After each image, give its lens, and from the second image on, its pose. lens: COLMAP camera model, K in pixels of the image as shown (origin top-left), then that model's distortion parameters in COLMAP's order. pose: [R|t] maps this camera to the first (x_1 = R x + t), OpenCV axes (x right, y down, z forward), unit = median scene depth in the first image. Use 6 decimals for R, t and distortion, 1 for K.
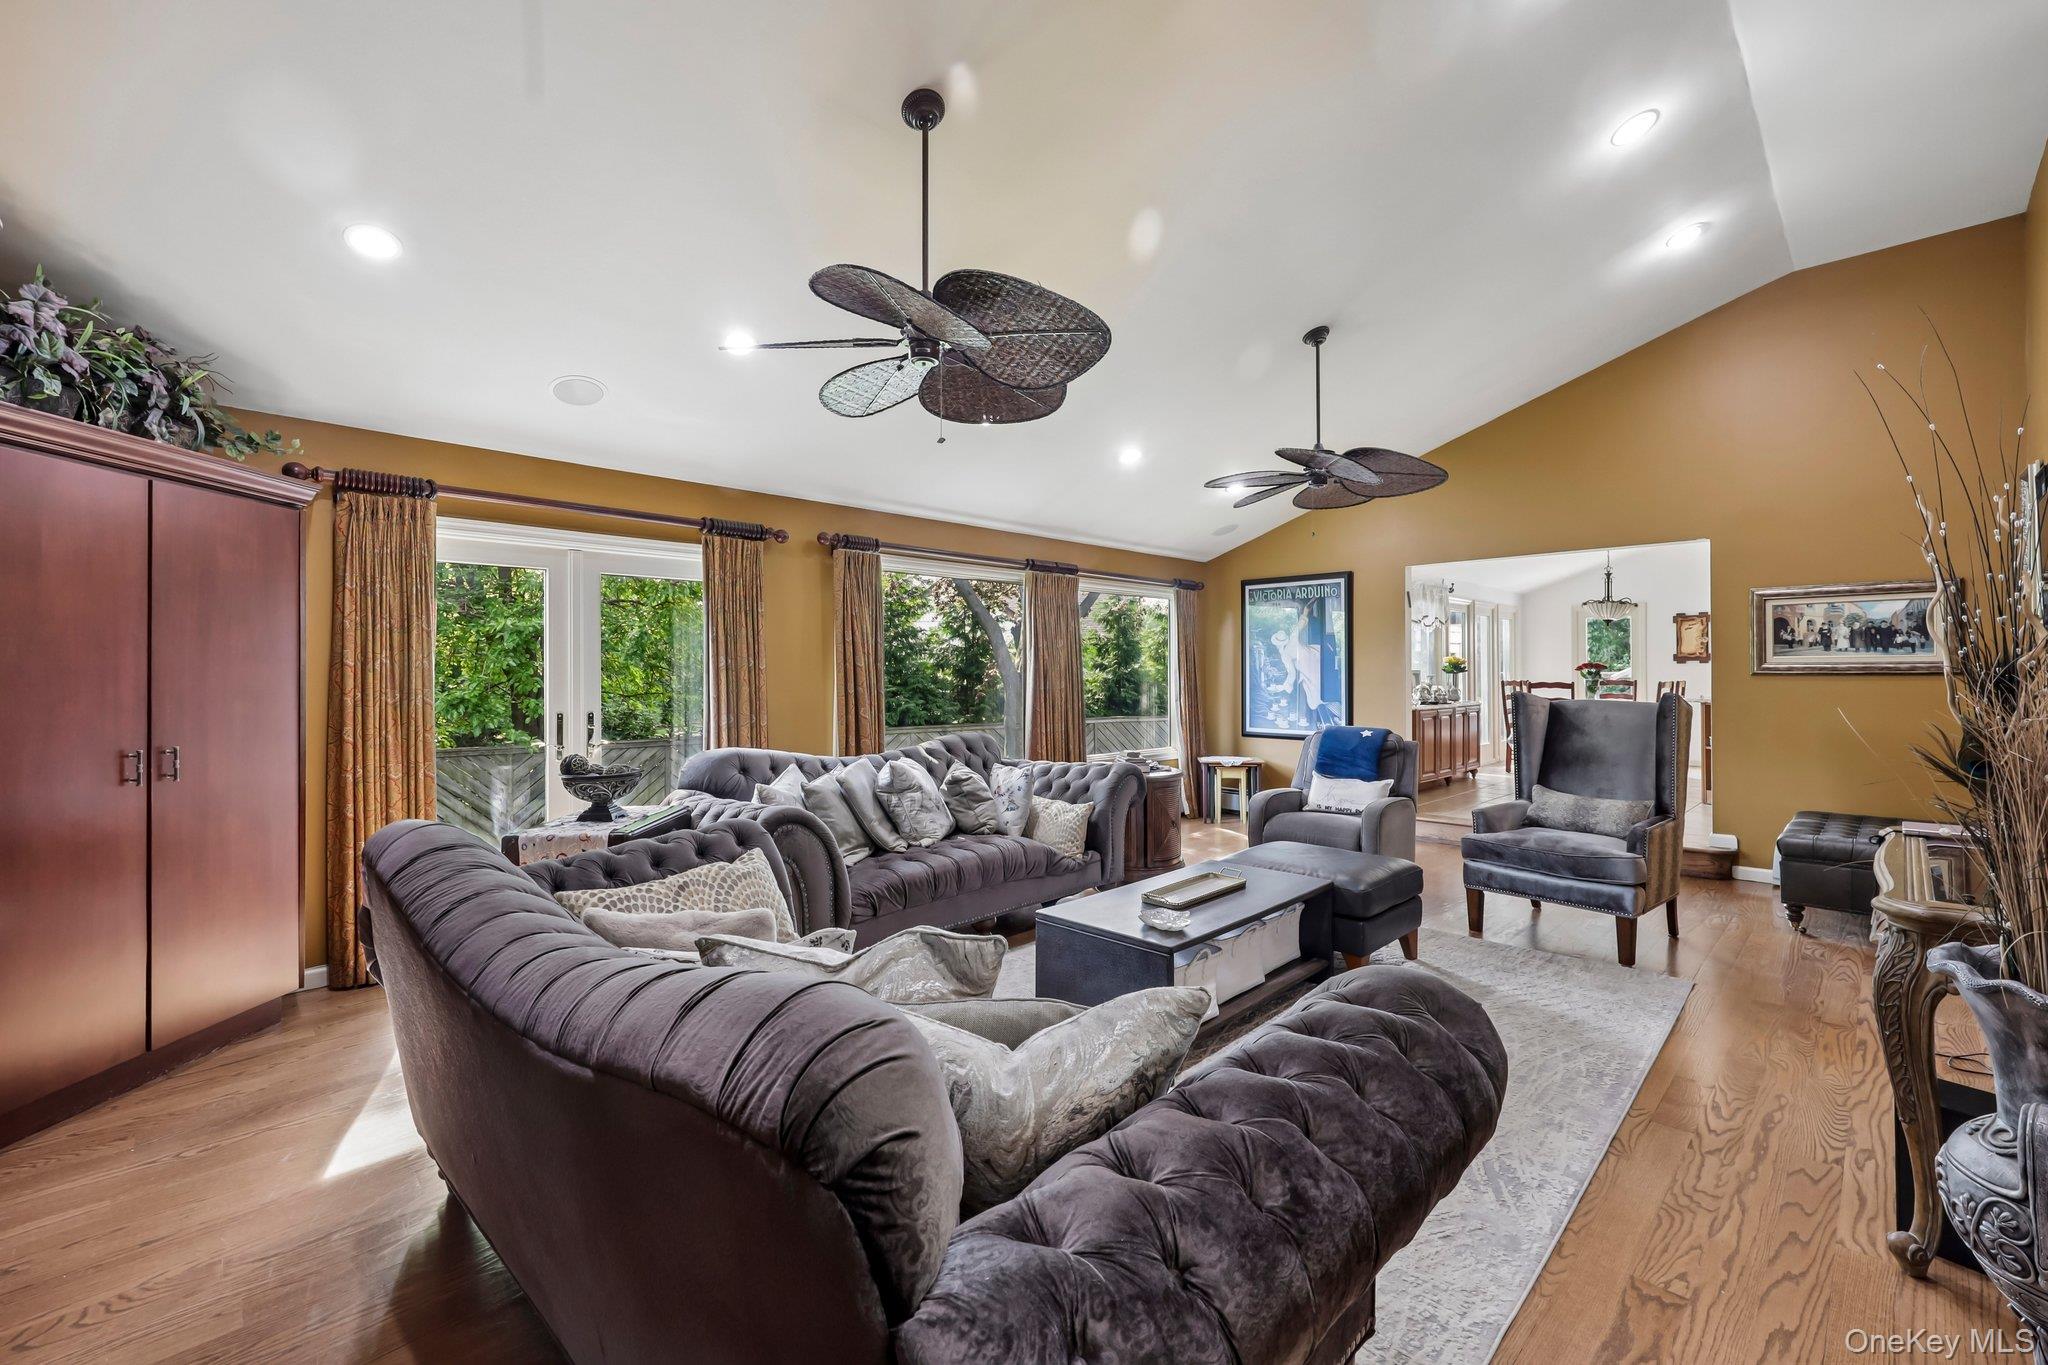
lens RADIAL K [[842.2, 0, 1028.9], [0, 842.2, 675.7], [0, 0, 1]] dist [-0.000765, 0.000077]
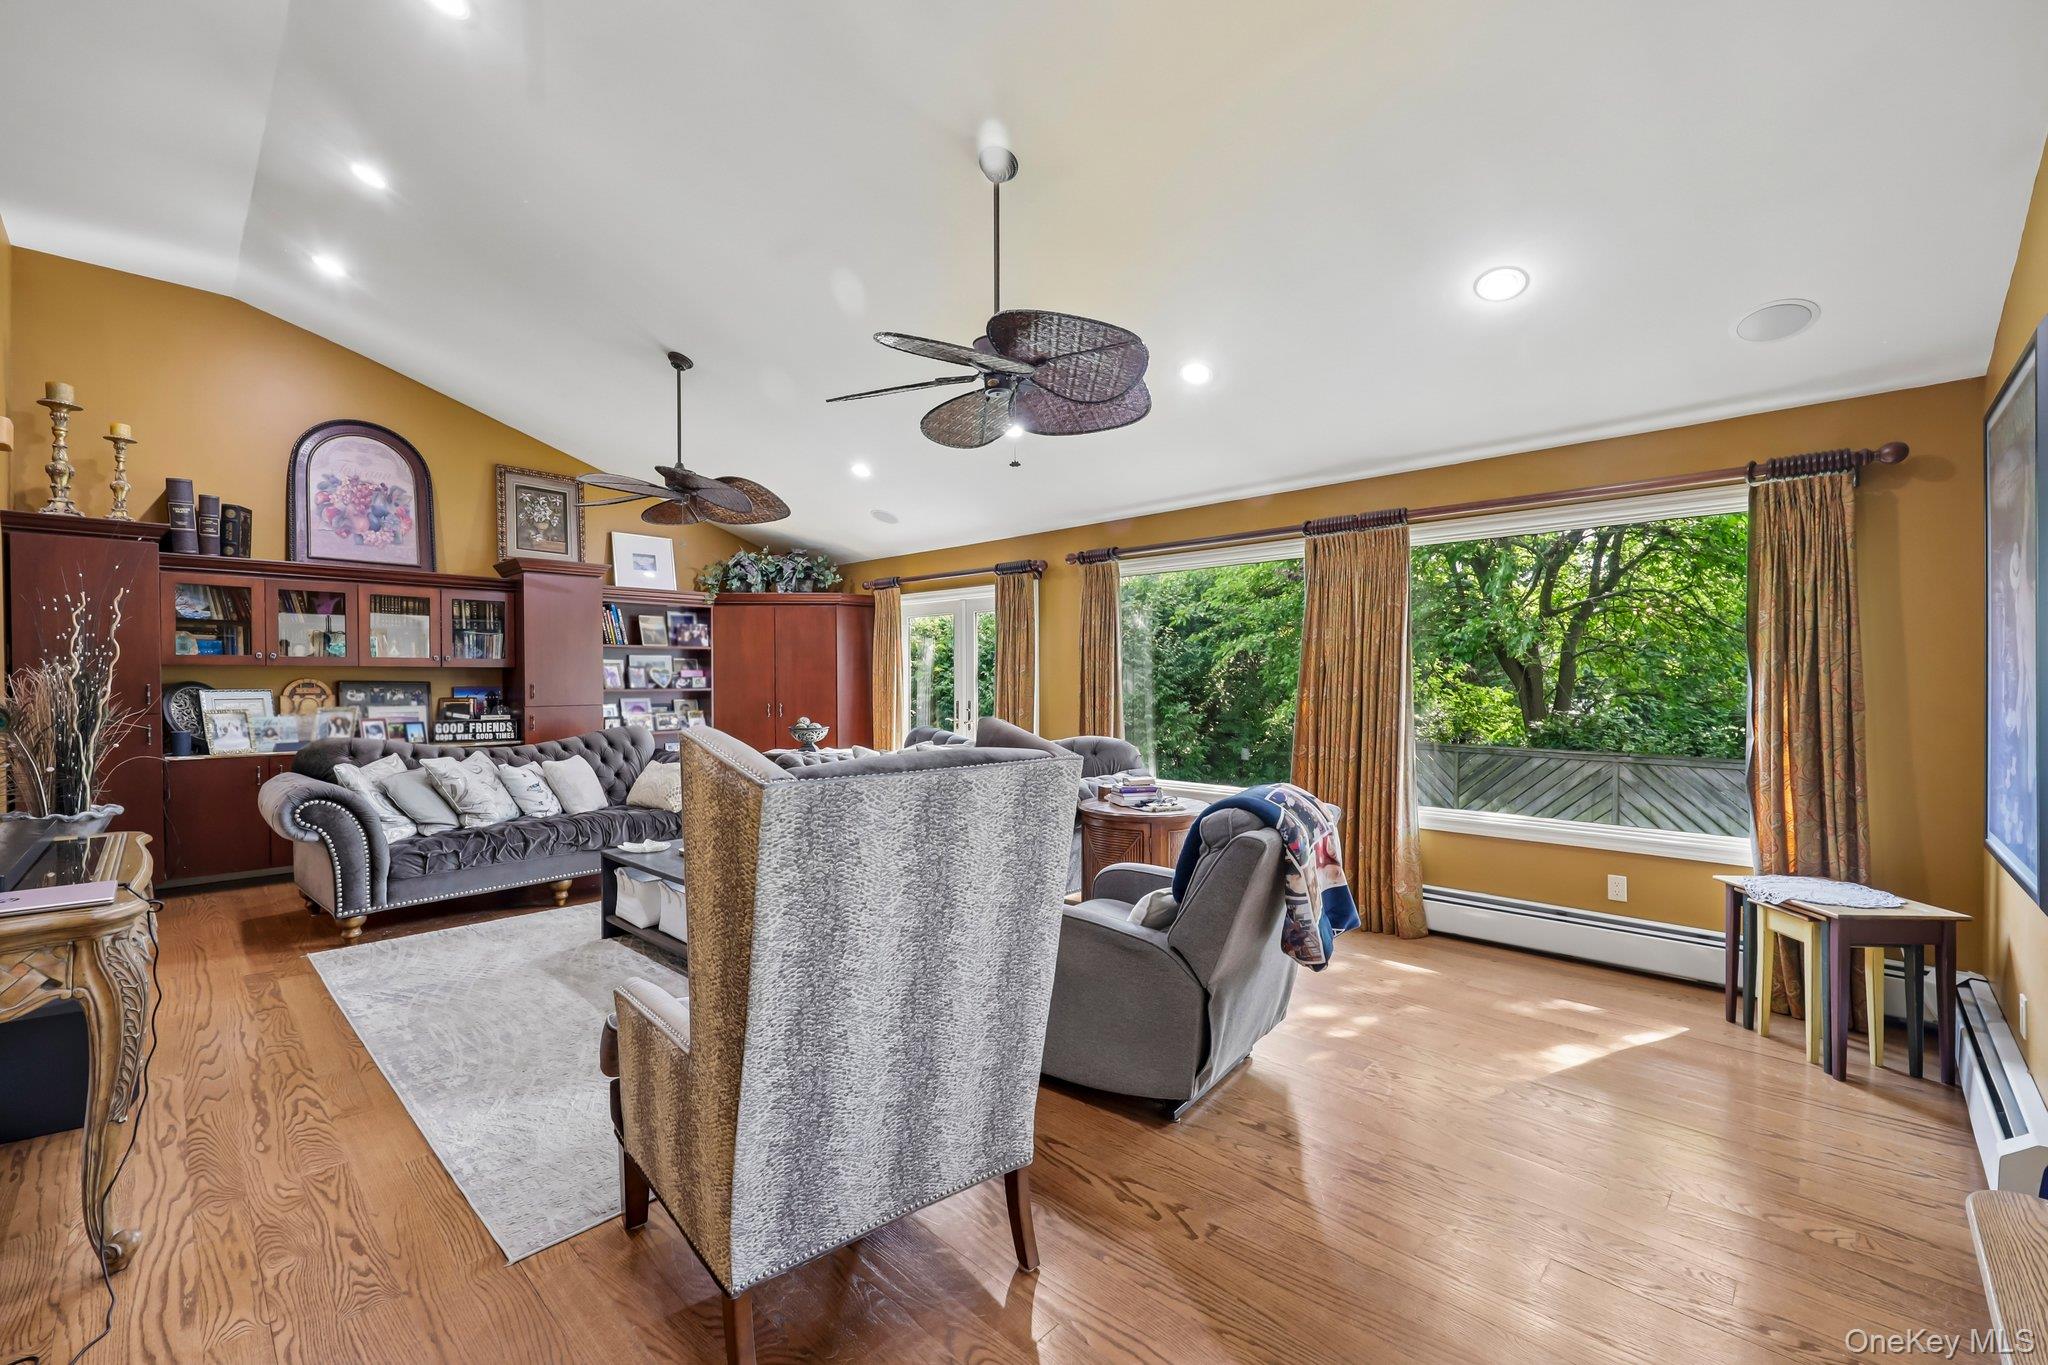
lens RADIAL K [[867.4, 0, 1024.0], [0, 867.4, 682.5], [0, 0, 1]] dist [-0.002406, -0.000479]
pose [[0.013568, 0.001095, -0.999907, 1.045442], [0.004066, 0.999991, 0.001150, 0.005599], [0.999900, -0.004082, 0.013563, 1.030785]]
